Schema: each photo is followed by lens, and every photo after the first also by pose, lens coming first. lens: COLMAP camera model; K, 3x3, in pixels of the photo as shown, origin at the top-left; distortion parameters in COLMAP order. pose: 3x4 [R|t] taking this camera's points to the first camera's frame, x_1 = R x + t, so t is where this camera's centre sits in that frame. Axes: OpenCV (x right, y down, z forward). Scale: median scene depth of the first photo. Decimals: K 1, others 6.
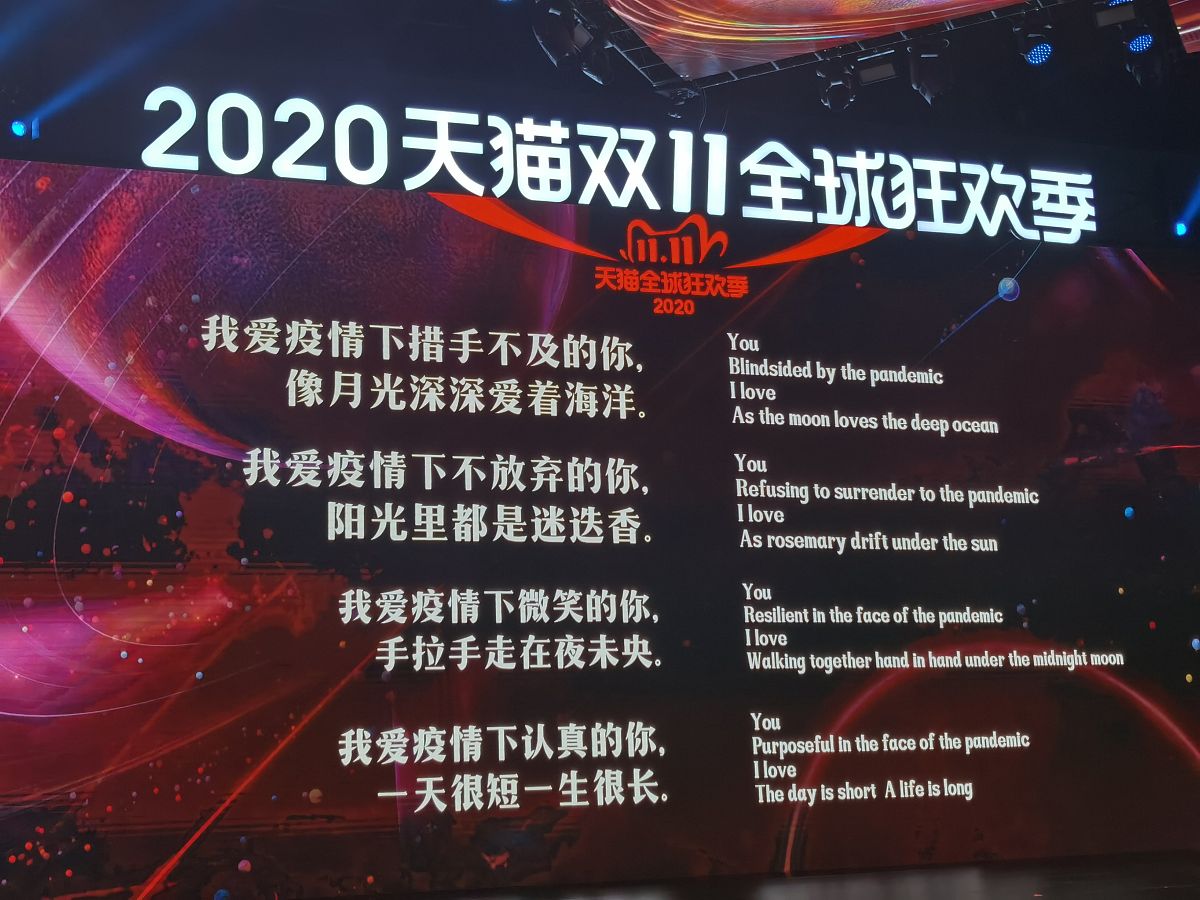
lens RADIAL K [[1826.7, 0, 602.7], [0, 1826.7, 442.5], [0, 0, 1]] dist [0.014112, 0.000000]
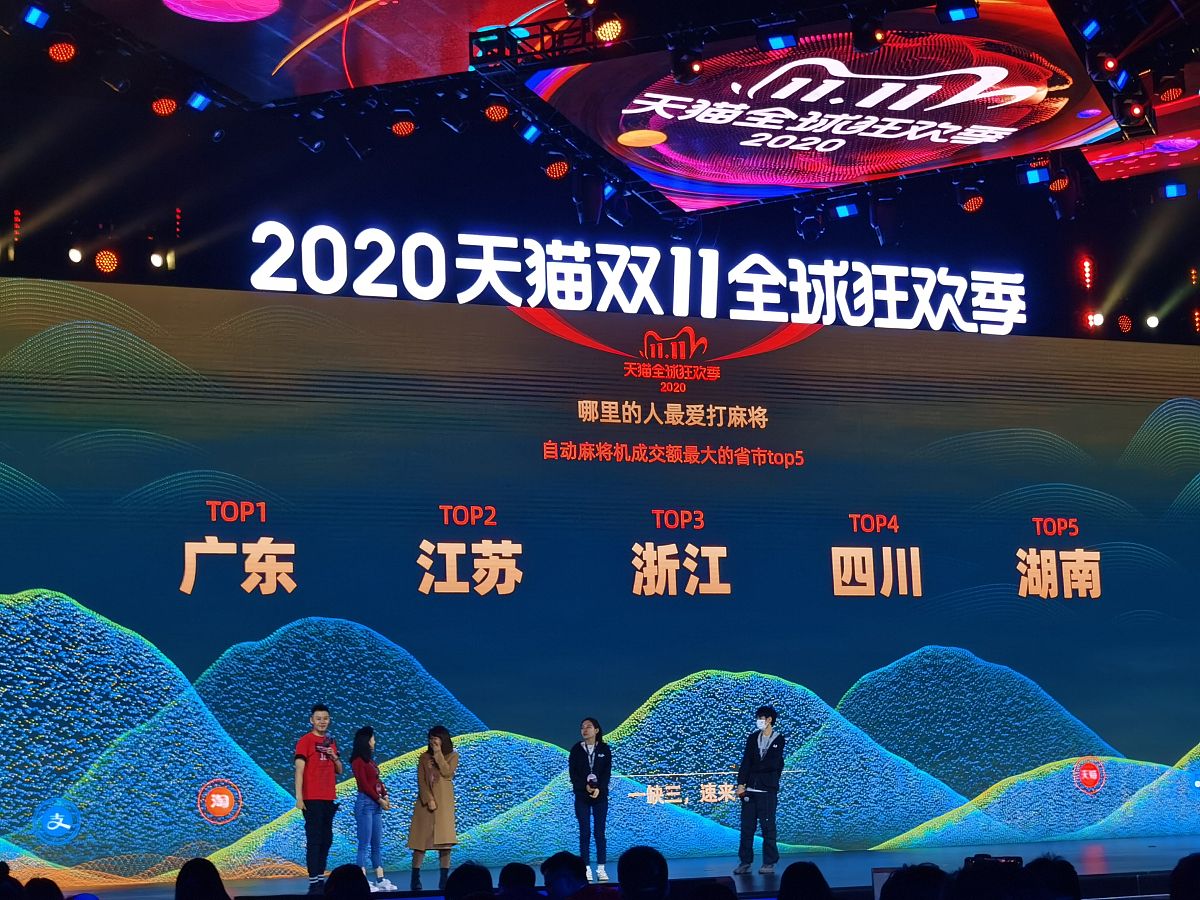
lens RADIAL K [[2112.0, 0, 621.1], [0, 2112.0, 425.8], [0, 0, 1]] dist [0.065255, 0.000000]
pose [[0.998947, 0.012521, 0.044136, -0.056034], [-0.013186, 0.999803, 0.014826, -0.072267], [-0.043942, -0.015393, 0.998915, -0.391222]]
